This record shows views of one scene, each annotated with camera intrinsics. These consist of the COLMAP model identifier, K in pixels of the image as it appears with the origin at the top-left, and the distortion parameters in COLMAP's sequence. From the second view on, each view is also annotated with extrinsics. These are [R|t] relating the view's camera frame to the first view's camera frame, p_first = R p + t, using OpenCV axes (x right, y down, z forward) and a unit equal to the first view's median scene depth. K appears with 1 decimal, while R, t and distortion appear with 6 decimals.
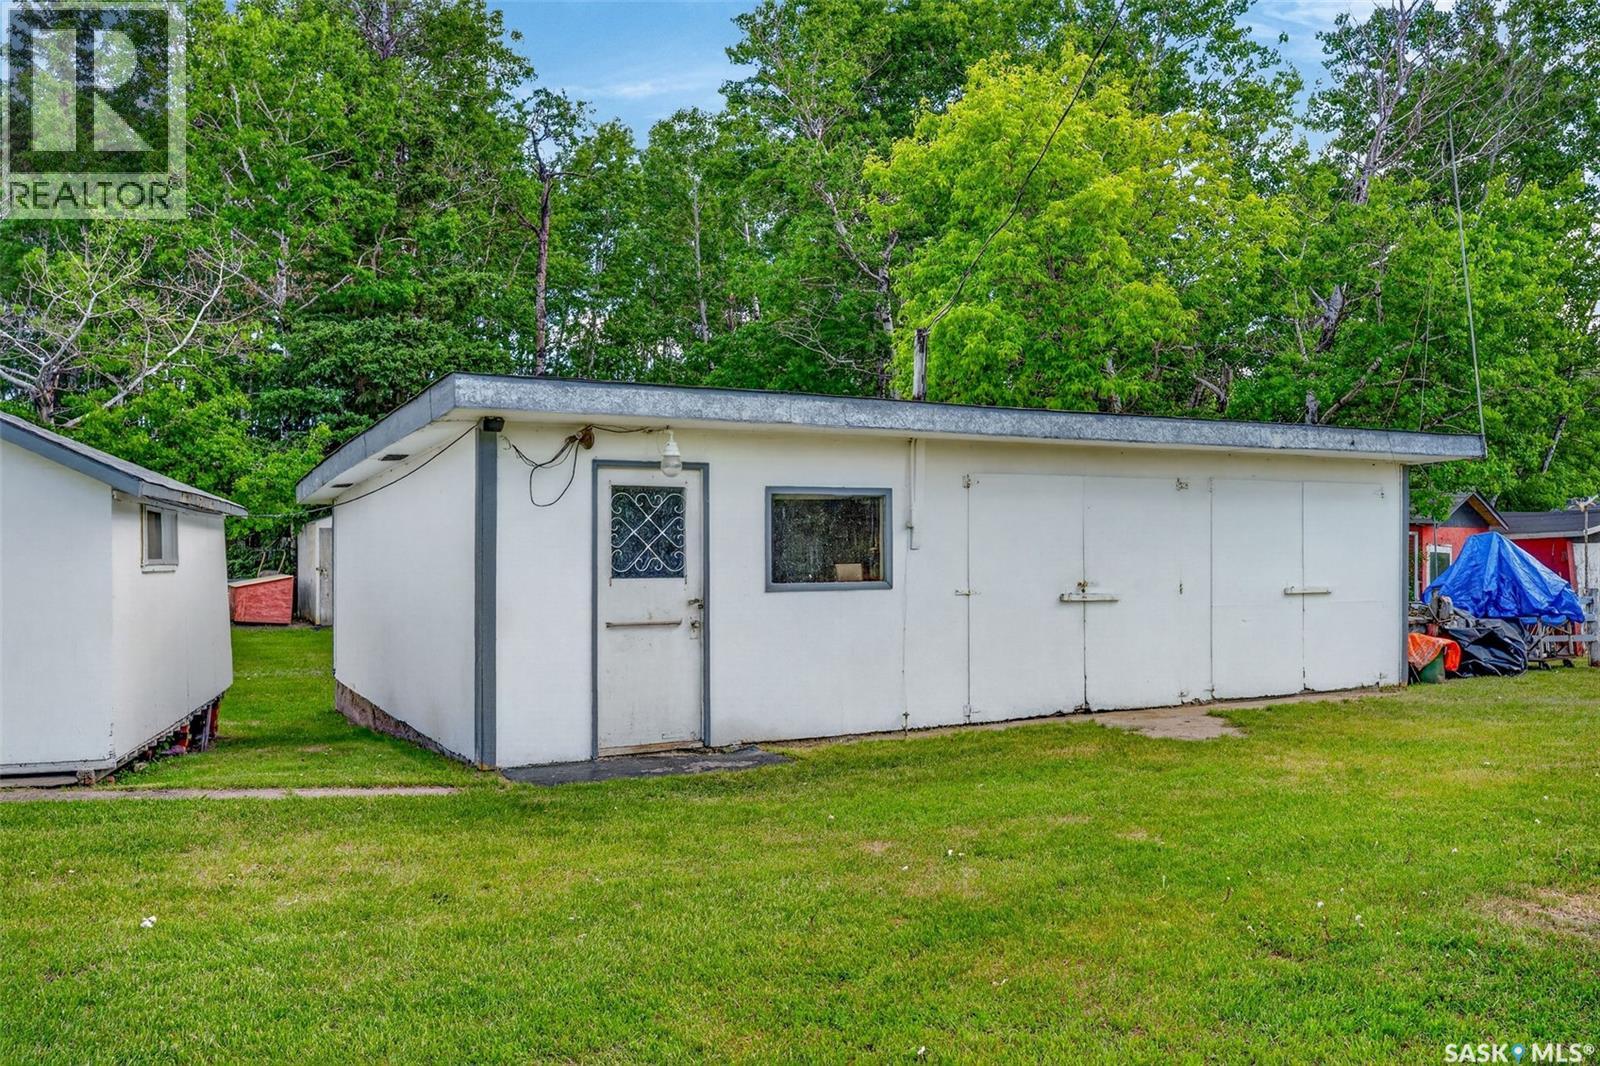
lens RADIAL K [[1337.9, 0, 758.7], [0, 1337.9, 548.6], [0, 0, 1]] dist [0.014595, 0.008604]
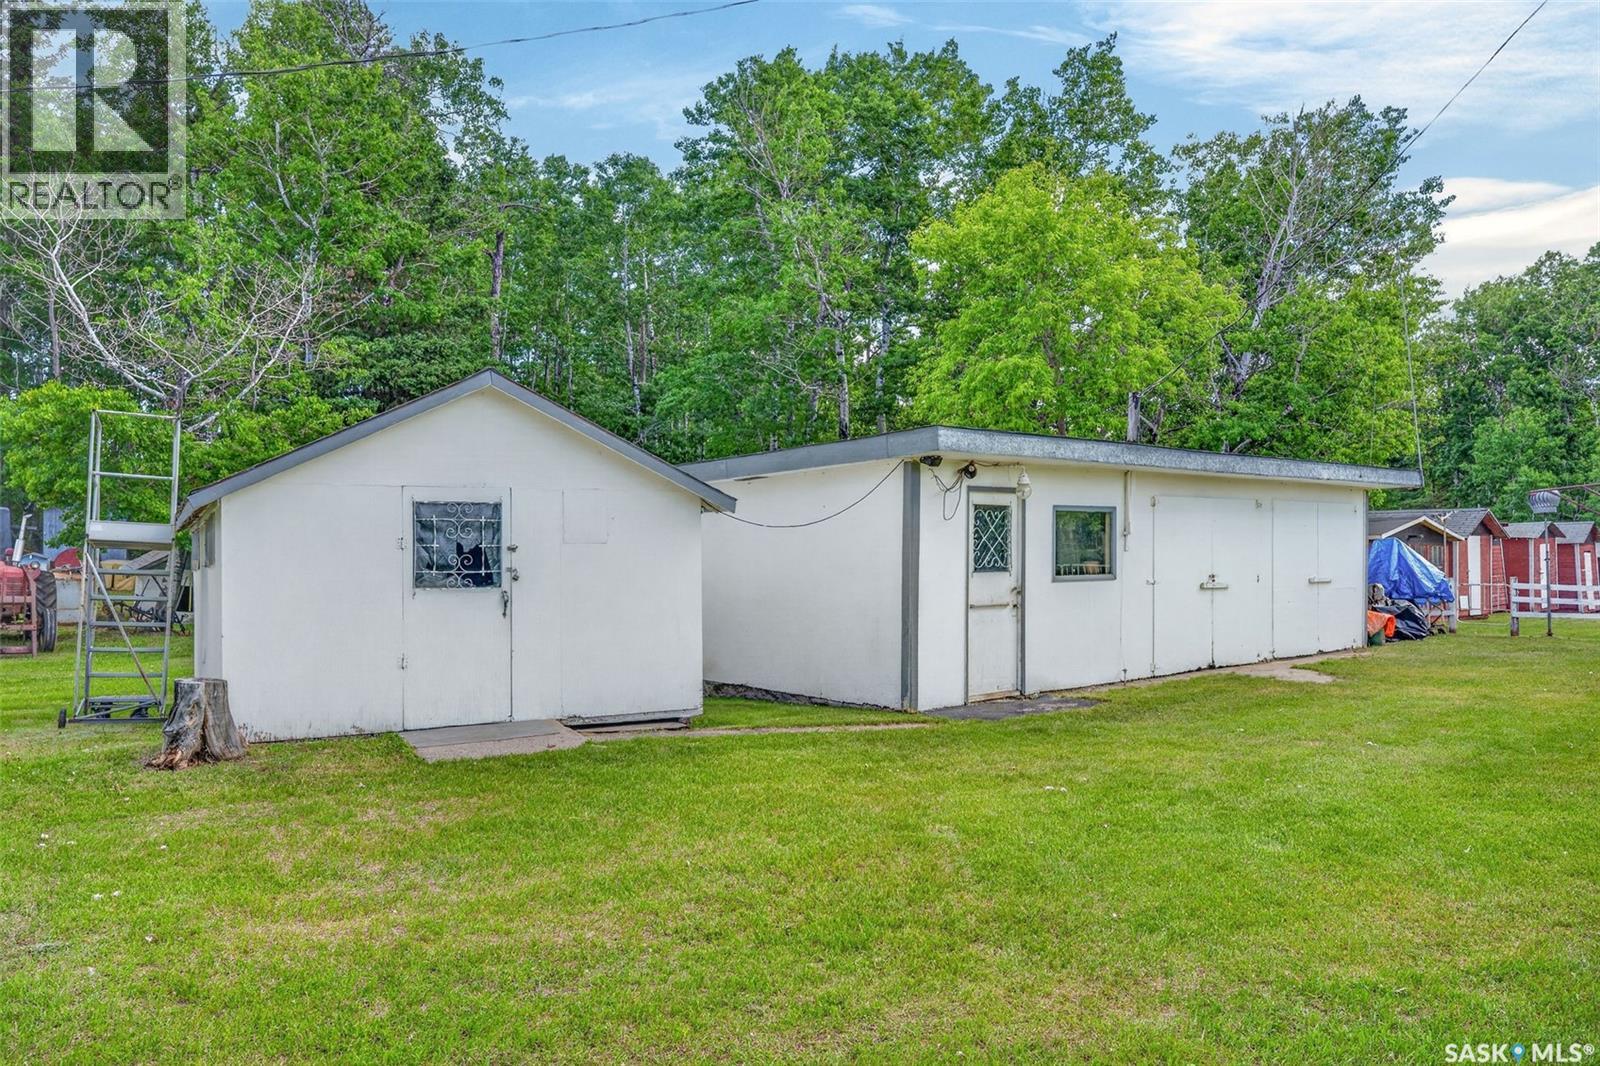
lens RADIAL K [[1244.0, 0, 800.0], [0, 1244.0, 533.0], [0, 0, 1]] dist [0.011607, 0.002966]
pose [[0.973465, 0.005648, 0.228767, -0.473067], [-0.003818, 0.999957, -0.008442, -0.005417], [-0.228805, 0.007344, 0.973445, -0.161793]]
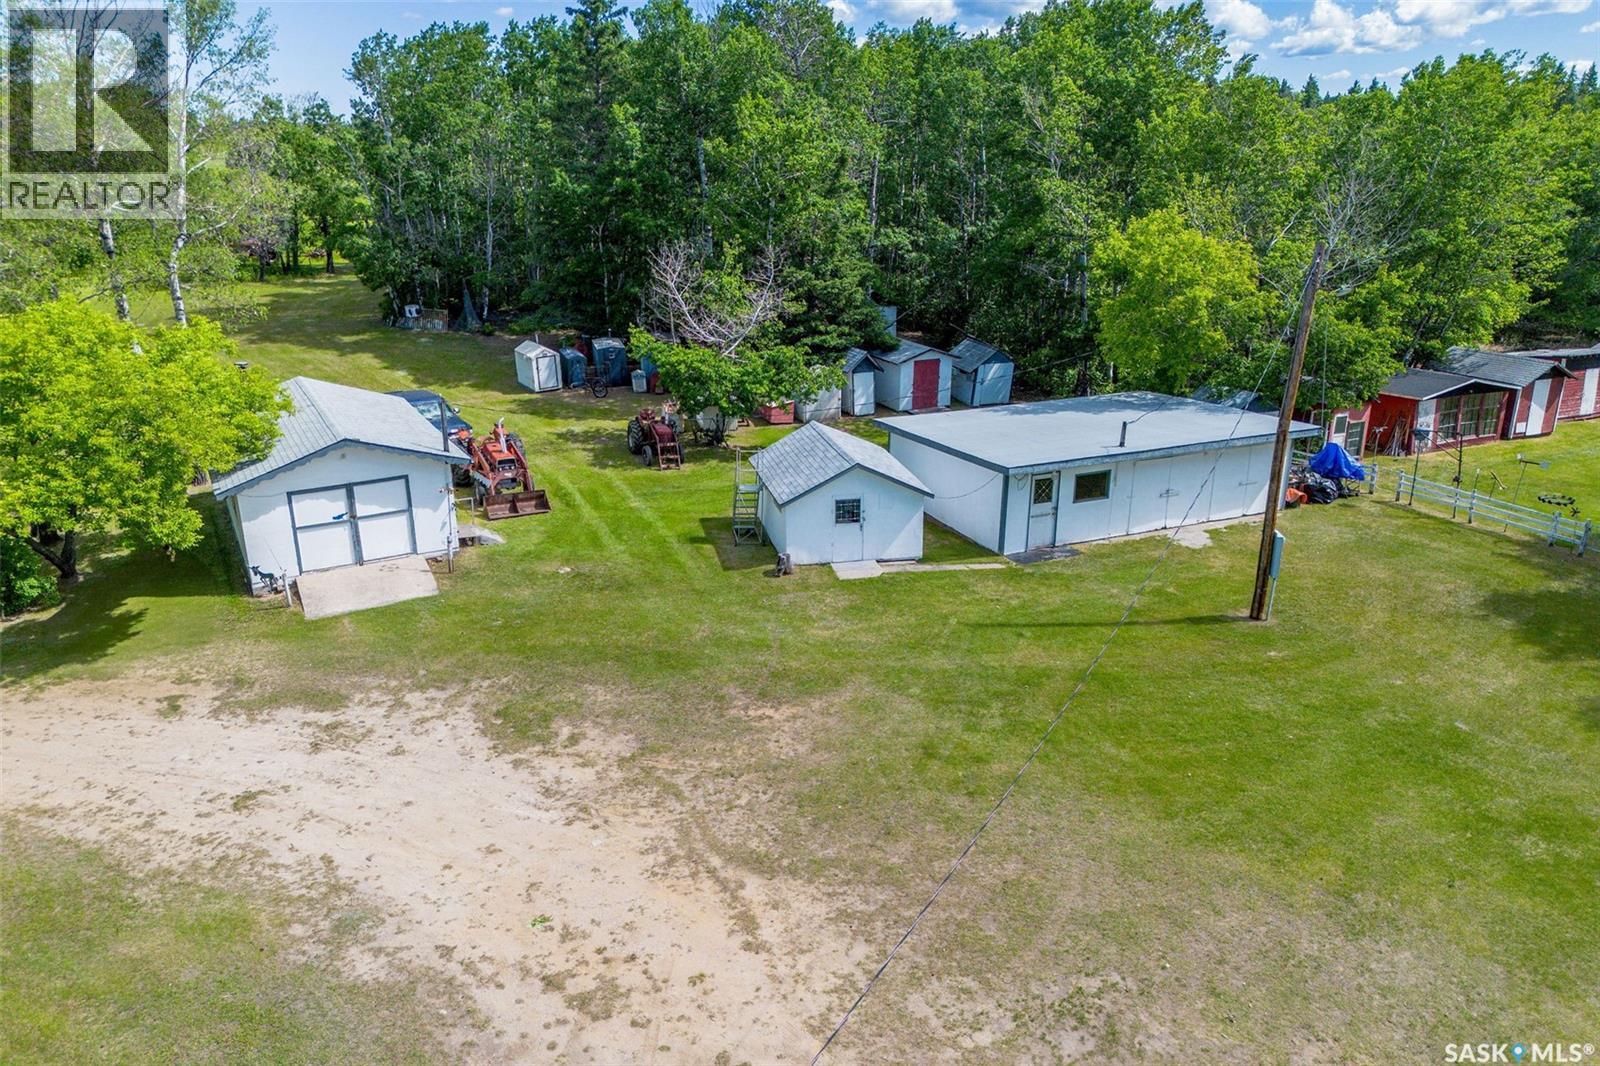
lens RADIAL K [[1244.0, 0, 800.0], [0, 1244.0, 533.0], [0, 0, 1]] dist [0.011607, 0.002966]
pose [[0.997117, 0.028858, -0.070173, -0.418074], [-0.005964, 0.951797, 0.306671, -0.779607], [0.075640, -0.305368, 0.949225, -1.906575]]
